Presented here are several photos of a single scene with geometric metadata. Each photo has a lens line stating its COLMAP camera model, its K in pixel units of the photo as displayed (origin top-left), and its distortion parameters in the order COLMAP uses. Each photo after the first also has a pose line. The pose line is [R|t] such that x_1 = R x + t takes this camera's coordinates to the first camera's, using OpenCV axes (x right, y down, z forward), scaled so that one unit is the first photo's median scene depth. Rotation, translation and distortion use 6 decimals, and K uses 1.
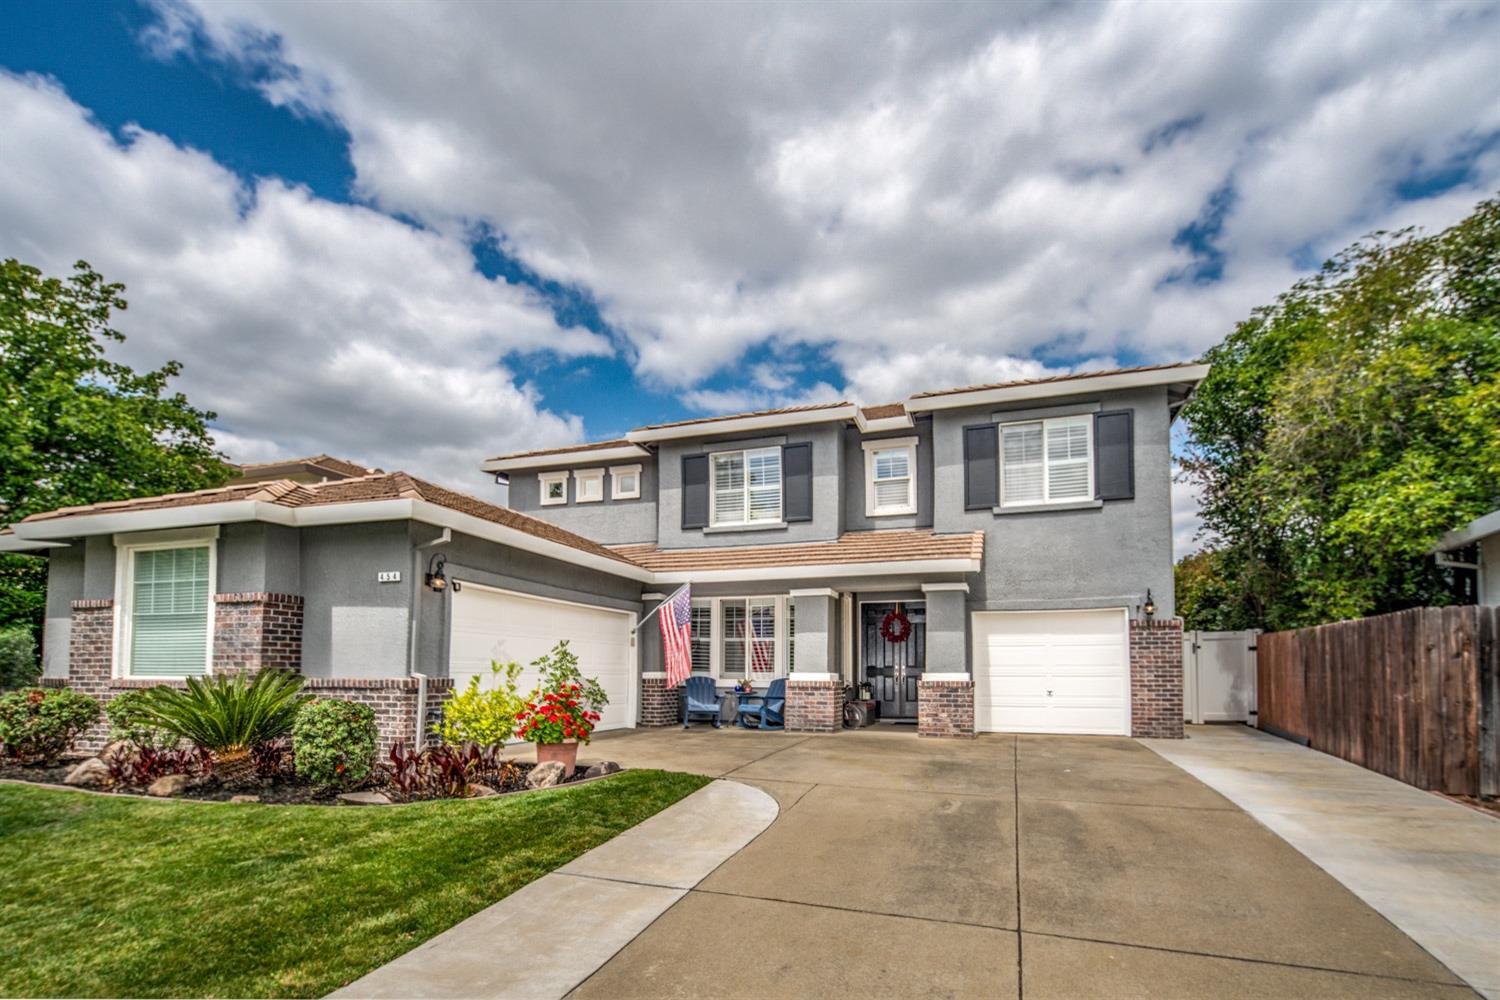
lens RADIAL K [[698.1, 0, 749.1], [0, 698.1, 530.9], [0, 0, 1]] dist [-0.036539, -0.000047]
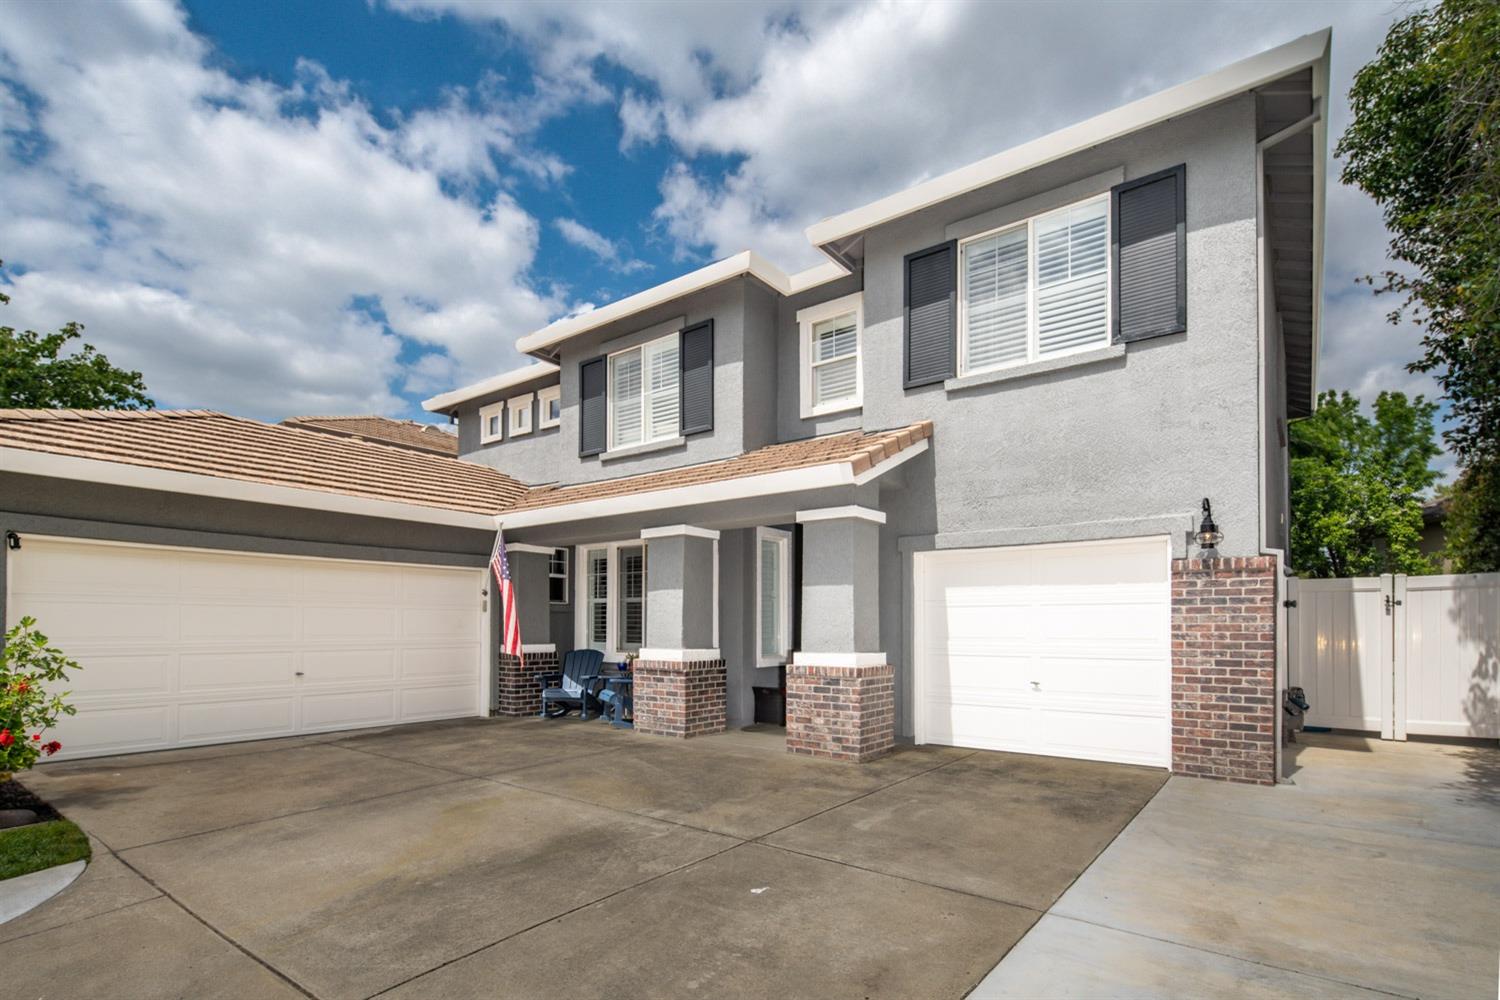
lens RADIAL K [[732.7, 0, 746.5], [0, 732.7, 531.6], [0, 0, 1]] dist [-0.023496, -0.000312]
pose [[0.952534, -0.043437, -0.301316, 0.367449], [0.065323, 0.995877, 0.062937, 0.045530], [0.297340, -0.079632, 0.951445, 0.327069]]
